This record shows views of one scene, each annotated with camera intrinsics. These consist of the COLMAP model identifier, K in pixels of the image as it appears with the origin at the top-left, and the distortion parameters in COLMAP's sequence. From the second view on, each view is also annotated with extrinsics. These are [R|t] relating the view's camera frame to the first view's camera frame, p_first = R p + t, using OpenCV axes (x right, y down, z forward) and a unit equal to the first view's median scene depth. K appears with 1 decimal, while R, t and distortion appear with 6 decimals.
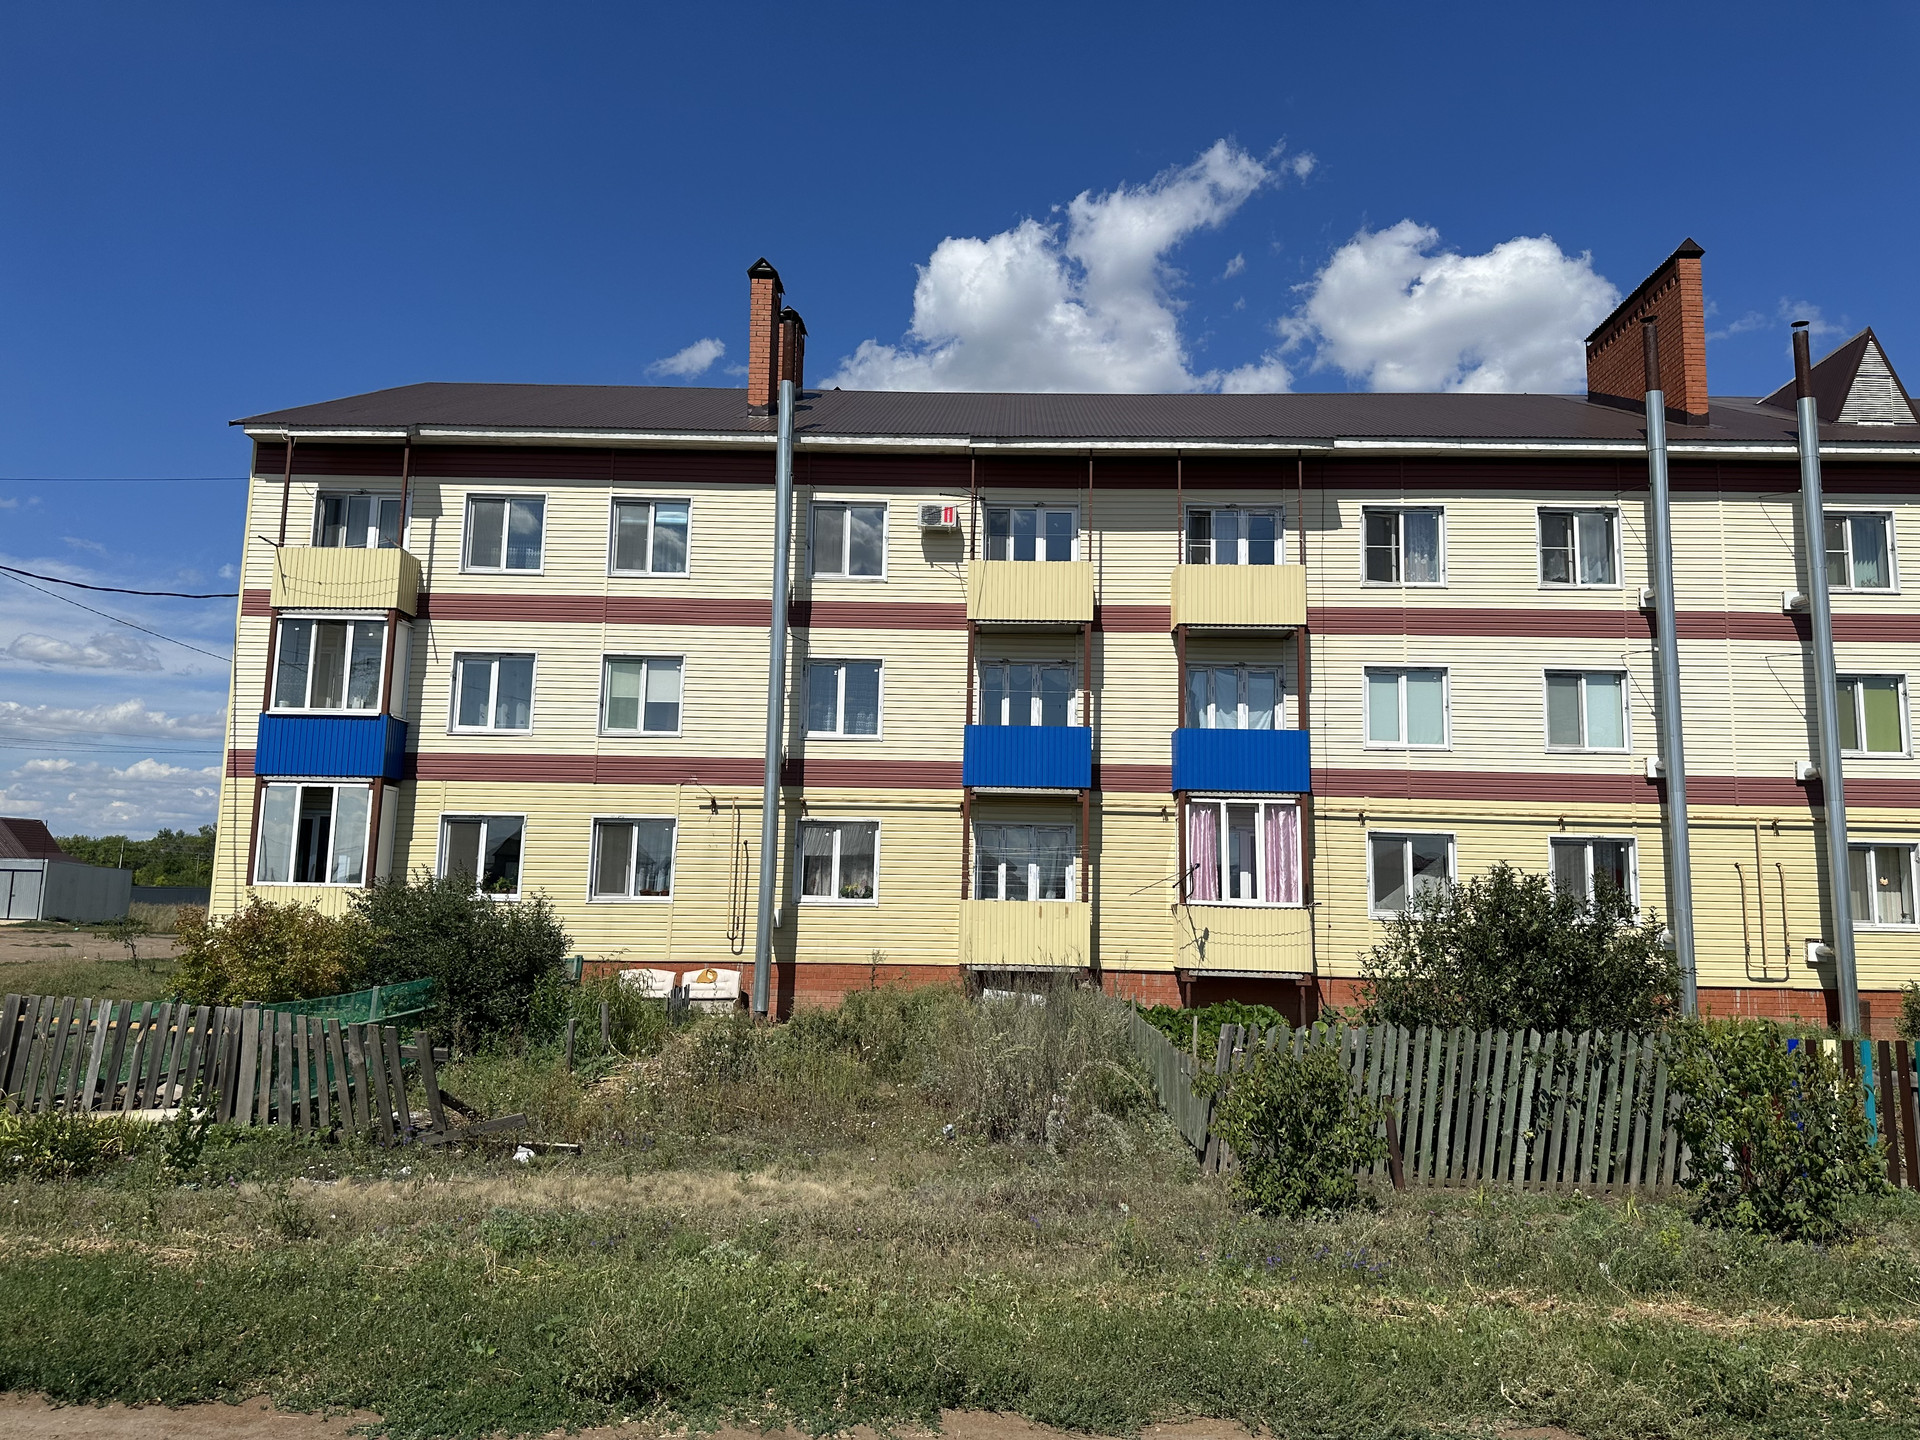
lens RADIAL K [[1237.6, 0, 960.3], [0, 1237.6, 724.3], [0, 0, 1]] dist [0.019901, -0.002577]
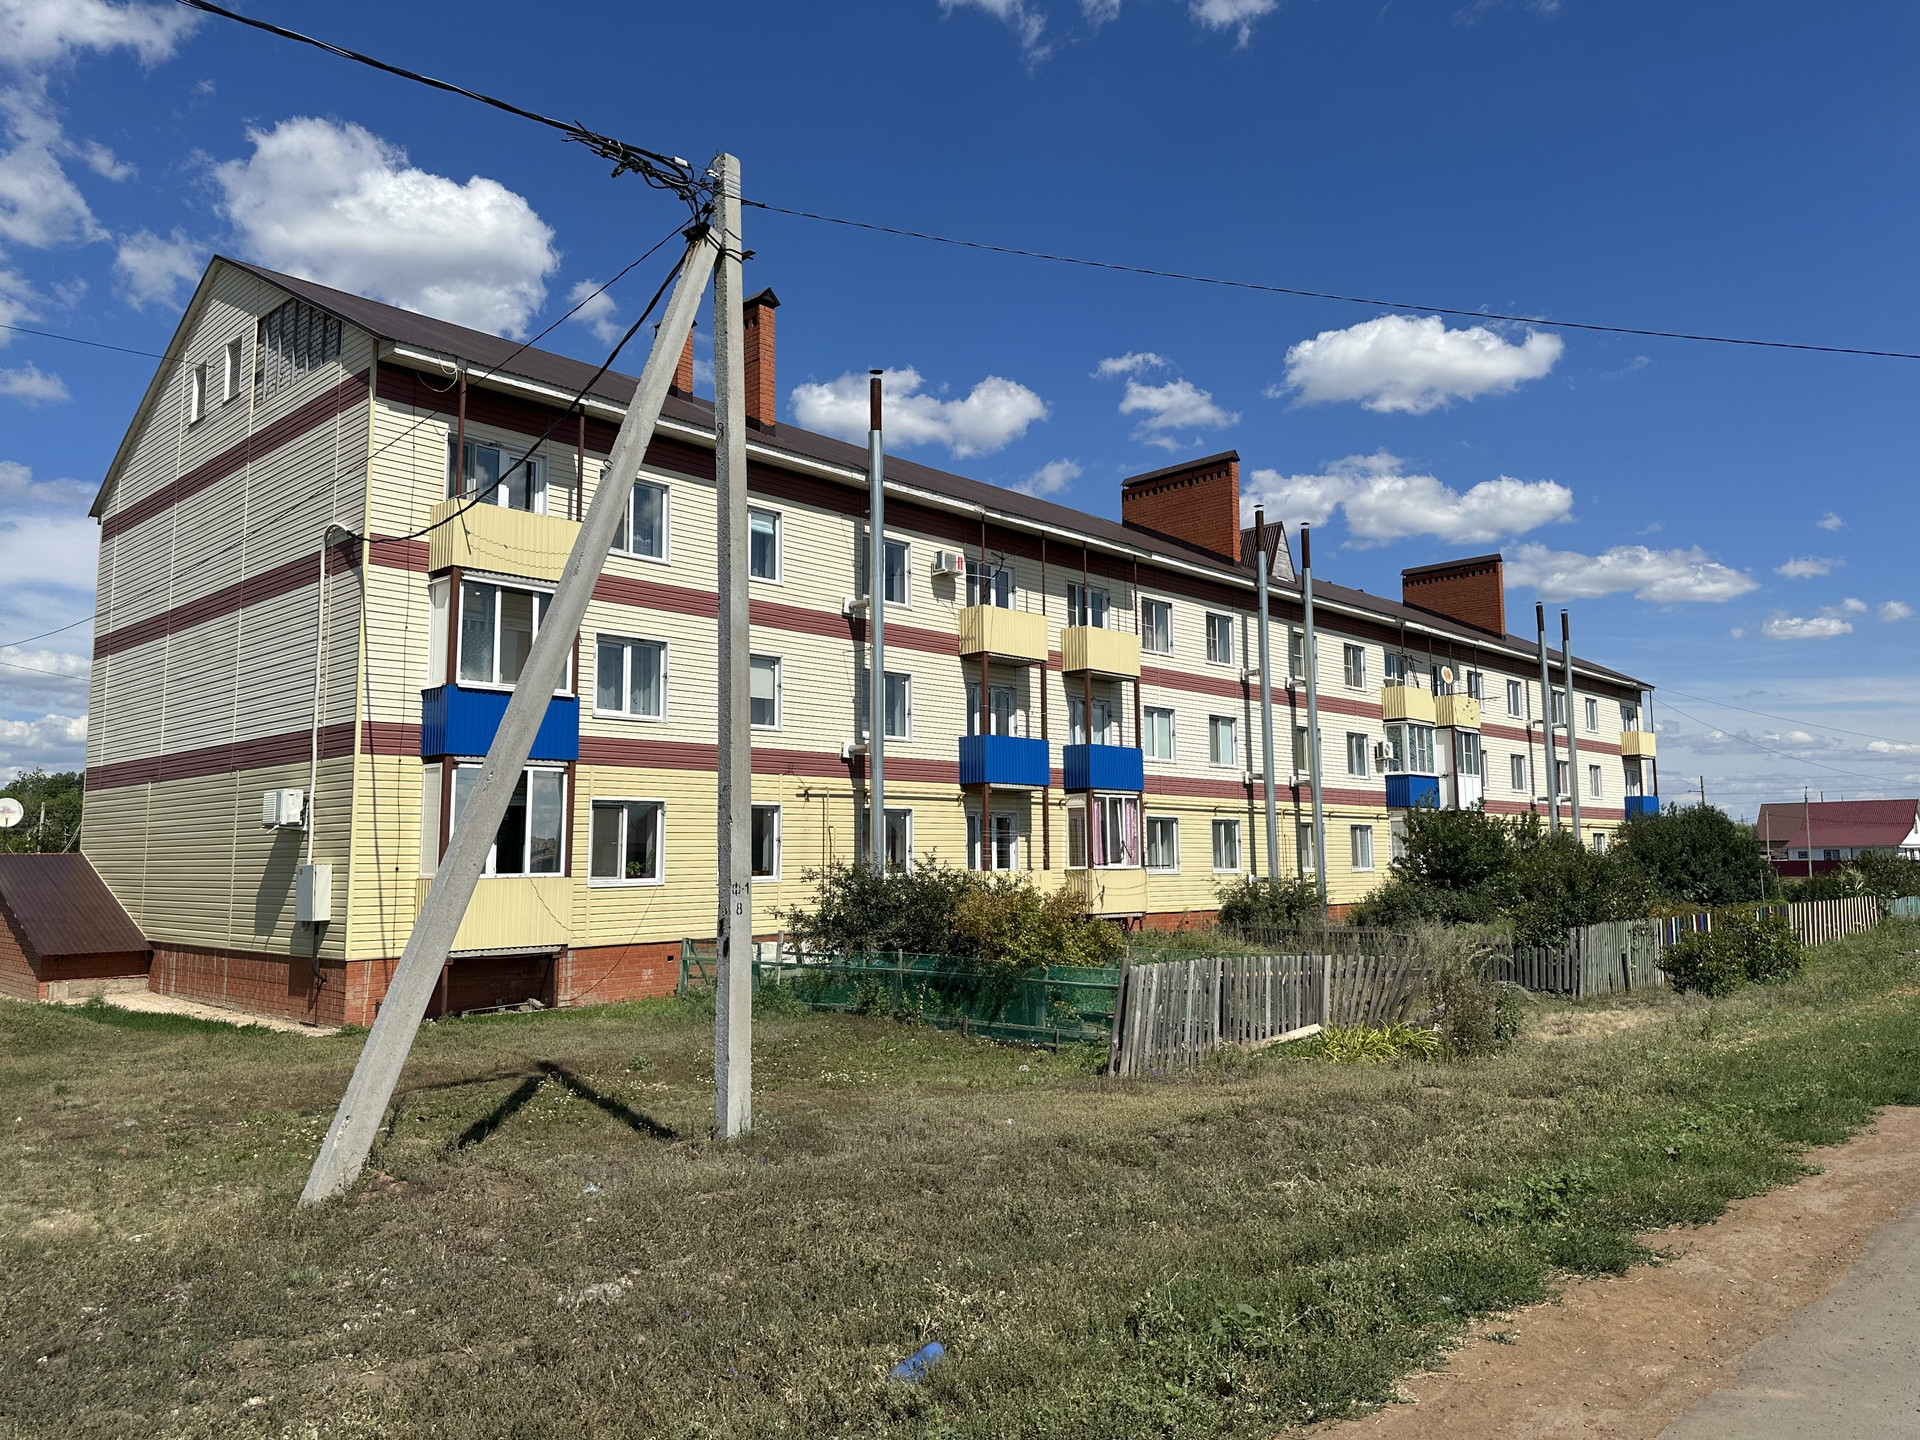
lens RADIAL K [[1359.5, 0, 960.3], [0, 1359.5, 716.7], [0, 0, 1]] dist [-0.020770, 0.003843]
pose [[0.662949, 0.053169, 0.746775, -1.022545], [-0.078995, 0.996875, -0.000848, -0.014302], [-0.744486, -0.058430, 0.665077, 0.078586]]
